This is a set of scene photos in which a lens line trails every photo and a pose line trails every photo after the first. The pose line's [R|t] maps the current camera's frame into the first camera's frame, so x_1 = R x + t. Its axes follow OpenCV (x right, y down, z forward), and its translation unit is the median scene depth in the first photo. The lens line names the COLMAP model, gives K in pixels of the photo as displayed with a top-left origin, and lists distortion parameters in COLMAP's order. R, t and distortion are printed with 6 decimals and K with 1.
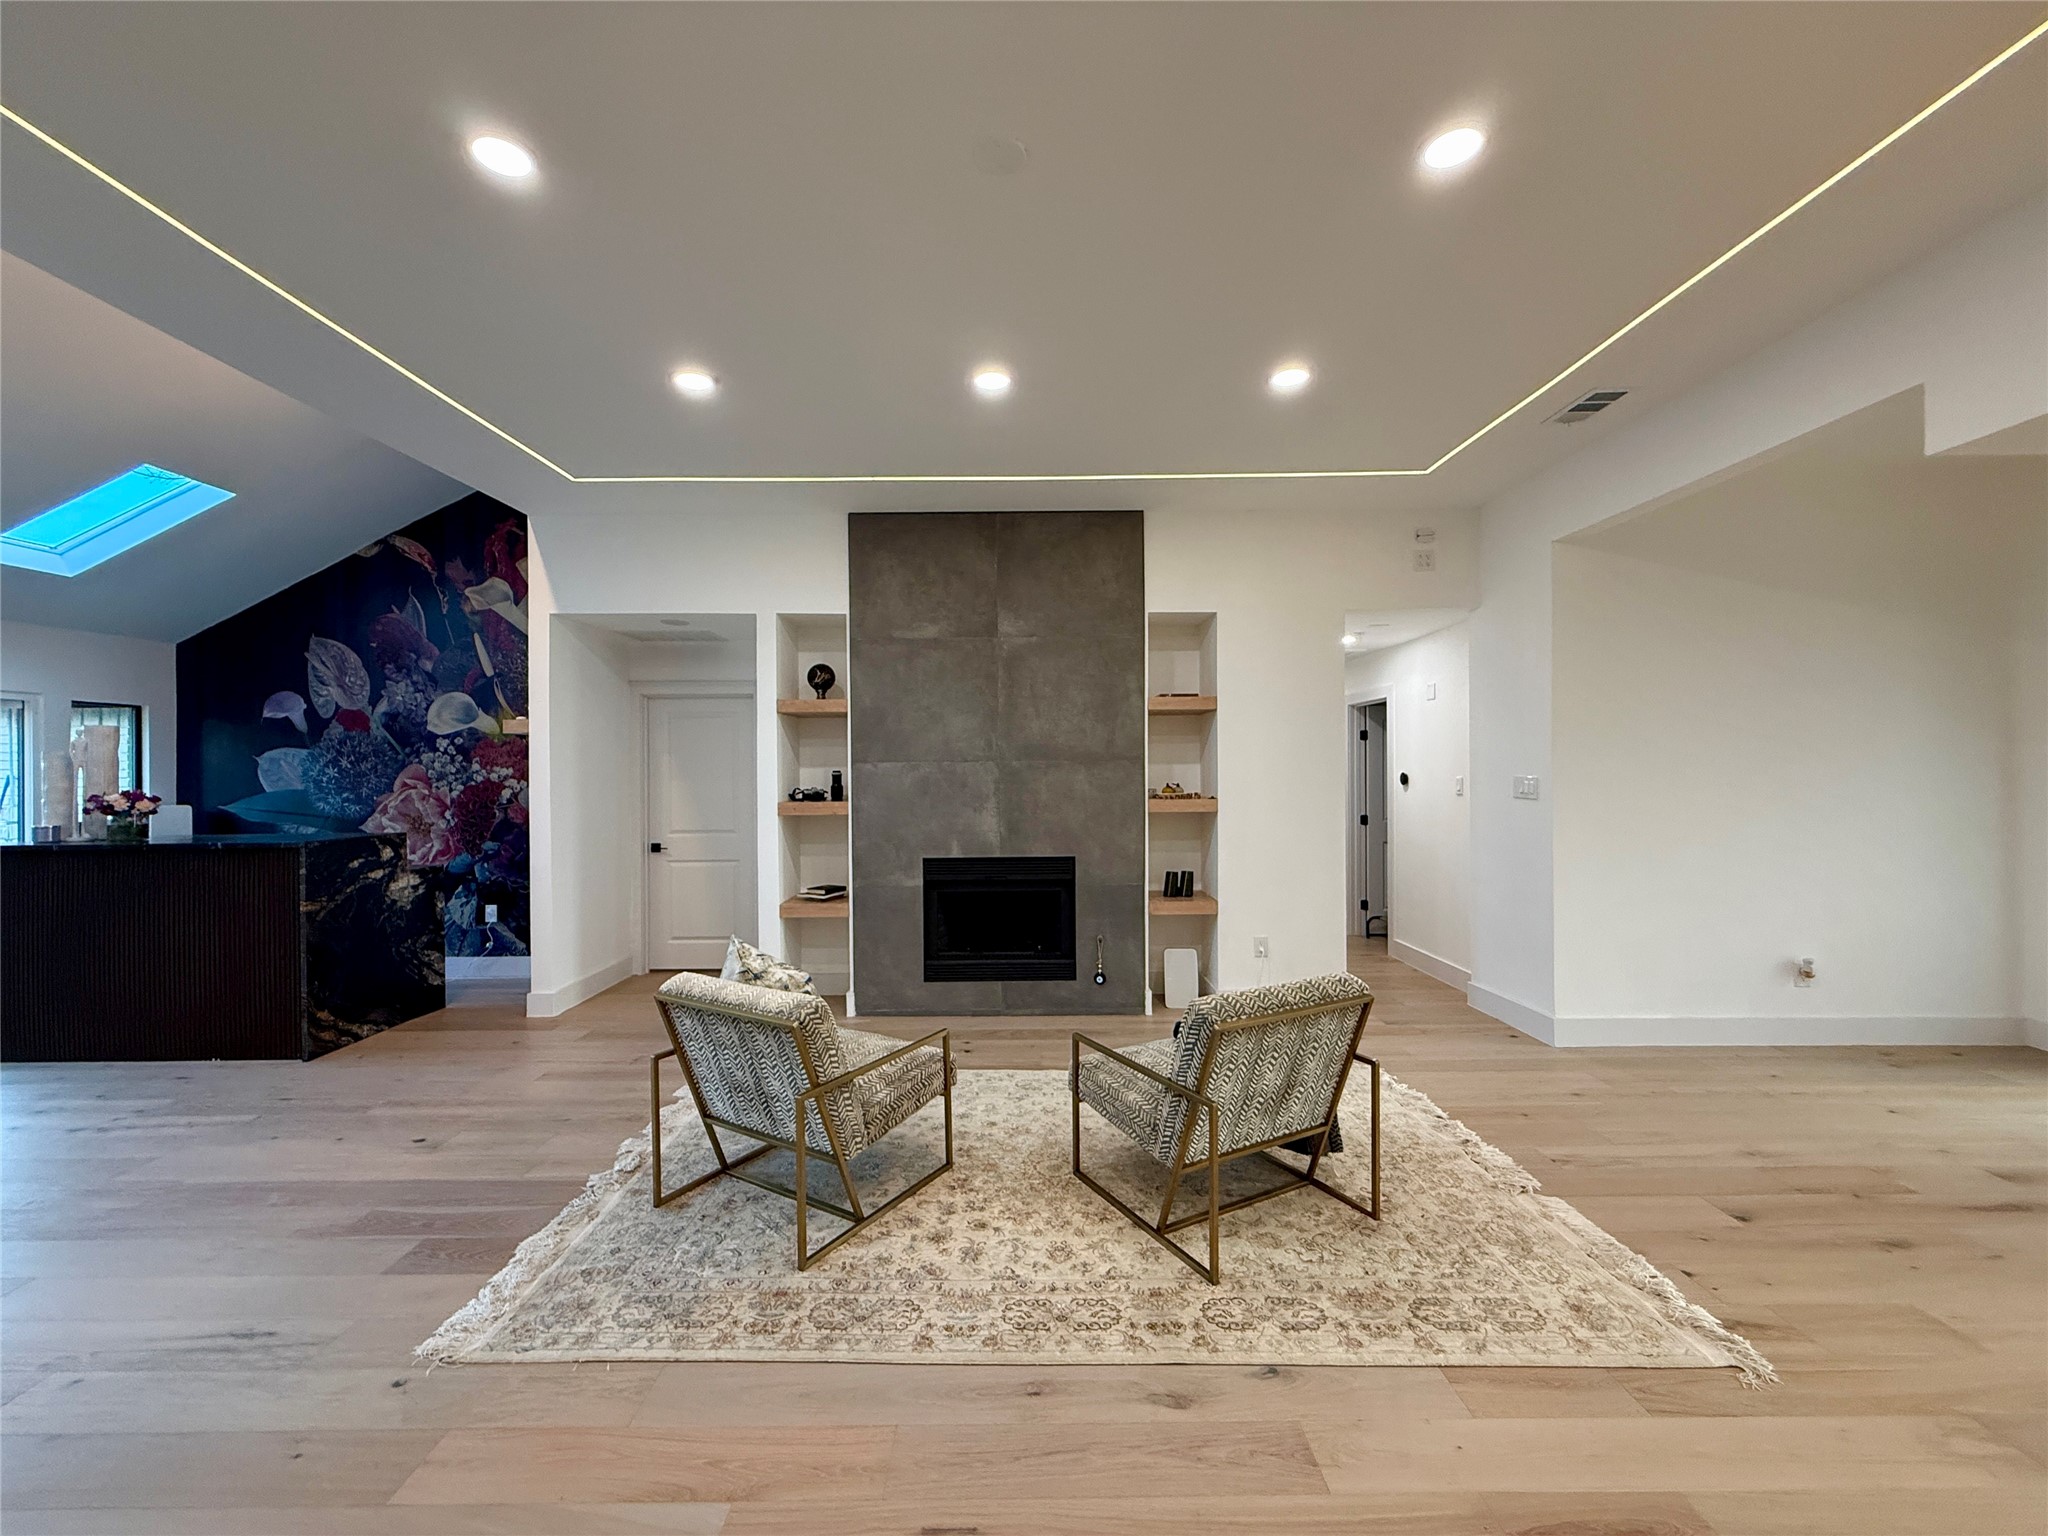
lens RADIAL K [[814.6, 0, 1019.5], [0, 814.6, 773.0], [0, 0, 1]] dist [0.001625, -0.000019]
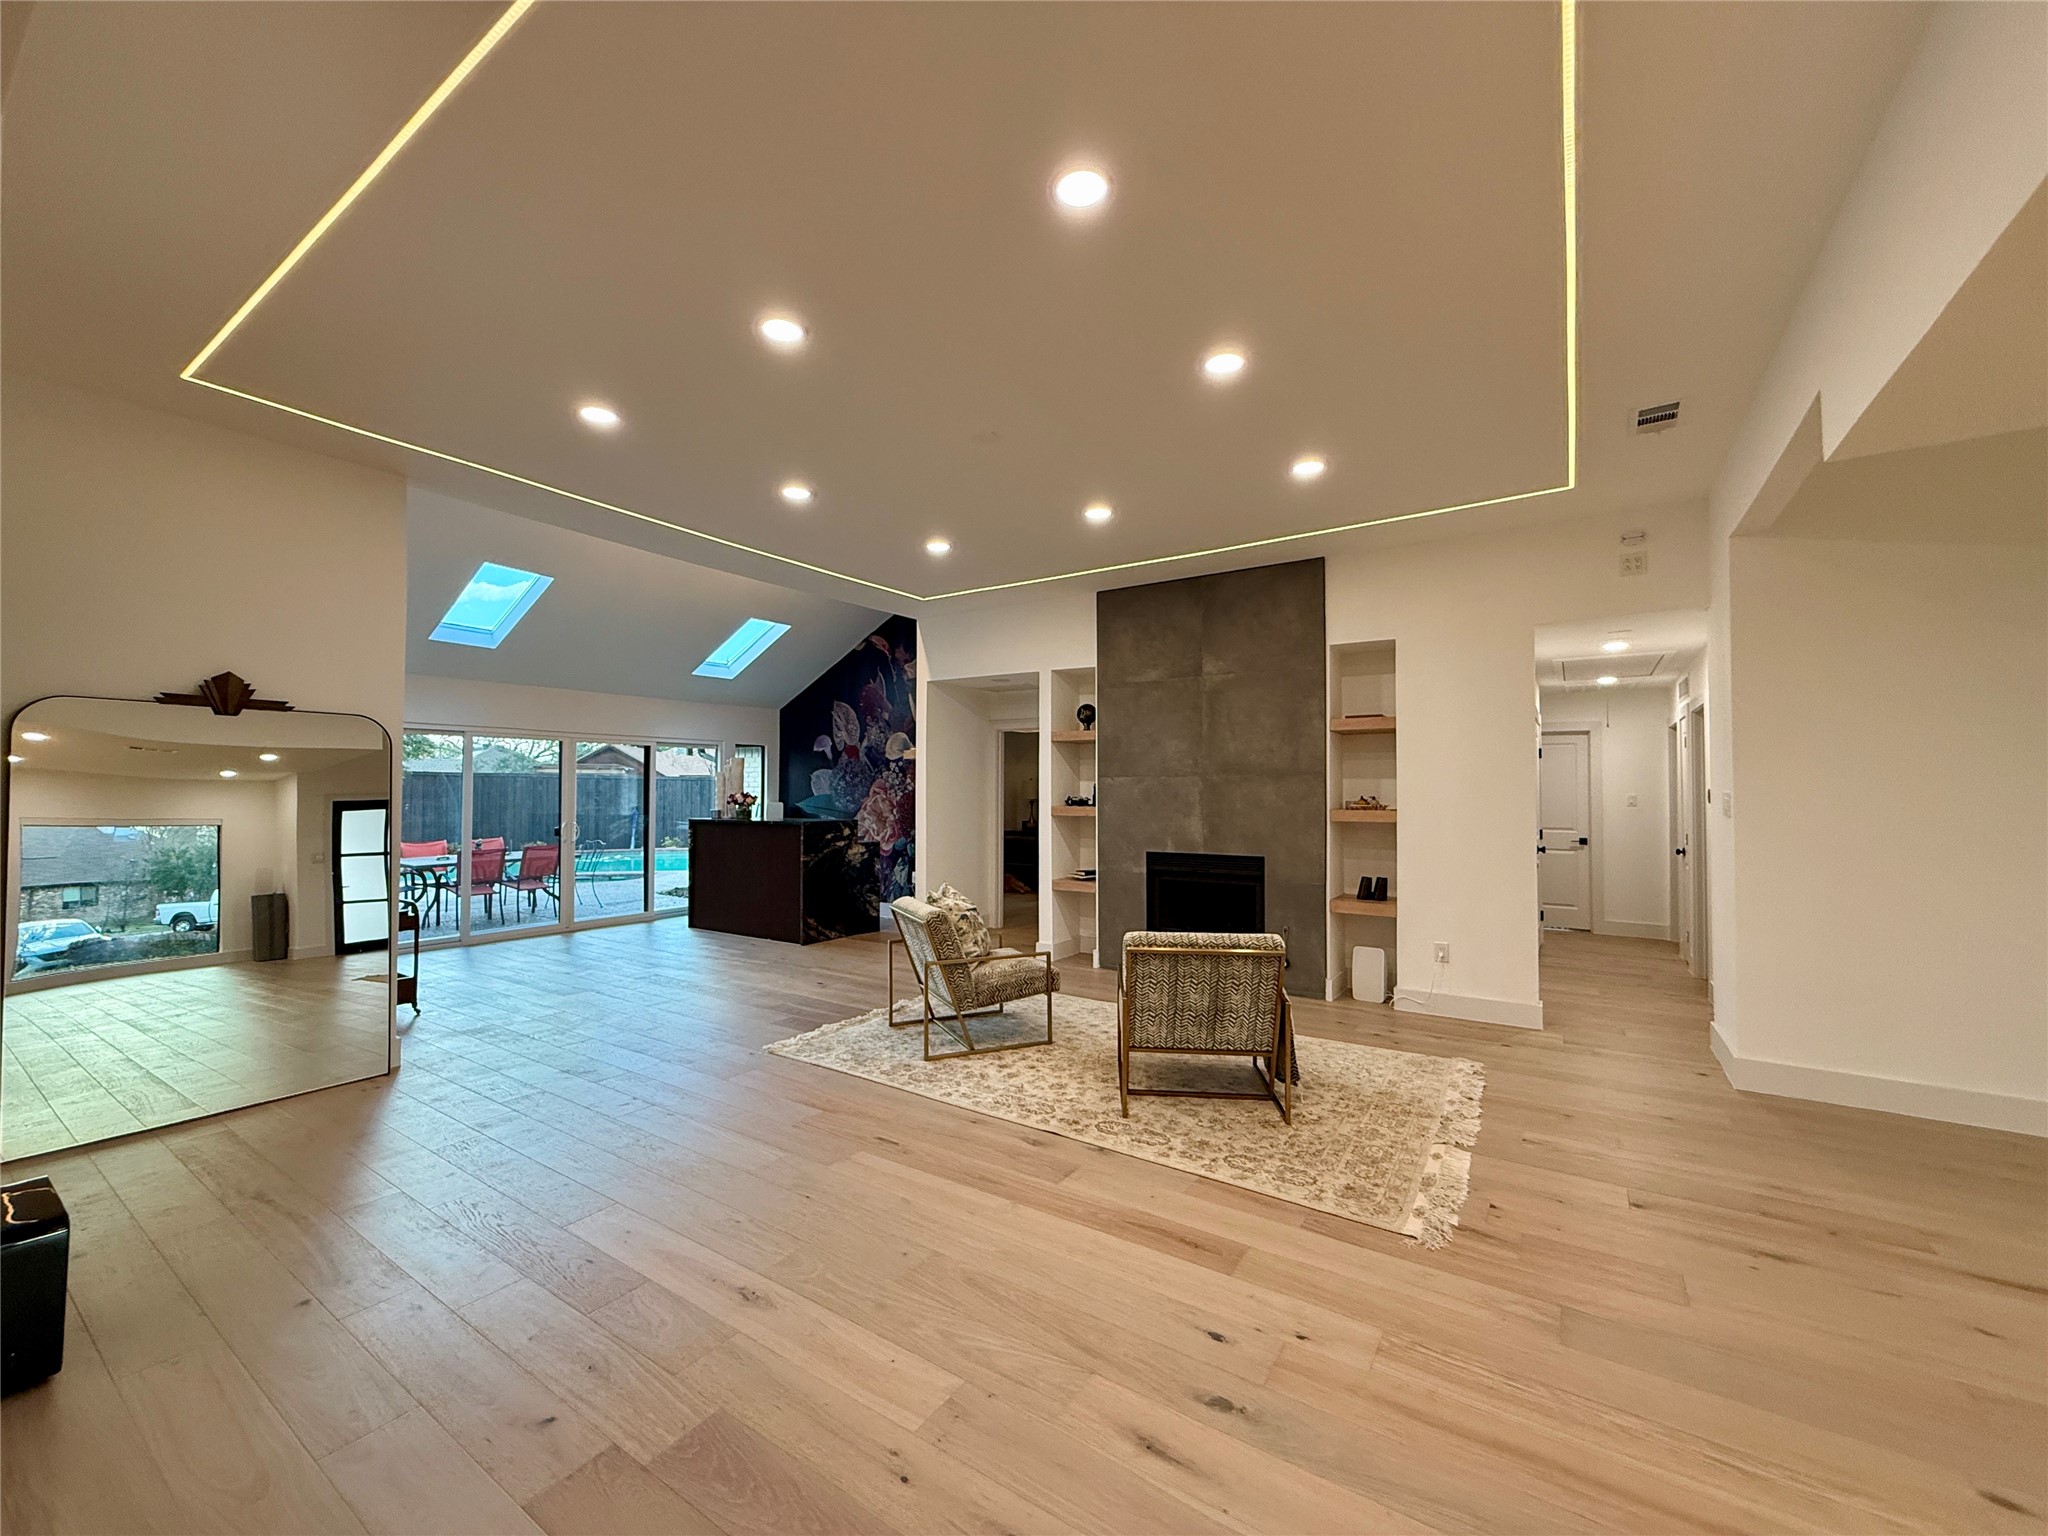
lens RADIAL K [[814.6, 0, 1019.5], [0, 814.6, 773.0], [0, 0, 1]] dist [0.001625, -0.000019]
pose [[0.828119, -0.003376, -0.560543, 0.437095], [-0.009211, 0.999765, -0.019630, 0.007535], [0.560477, 0.021419, 0.827893, -0.179446]]
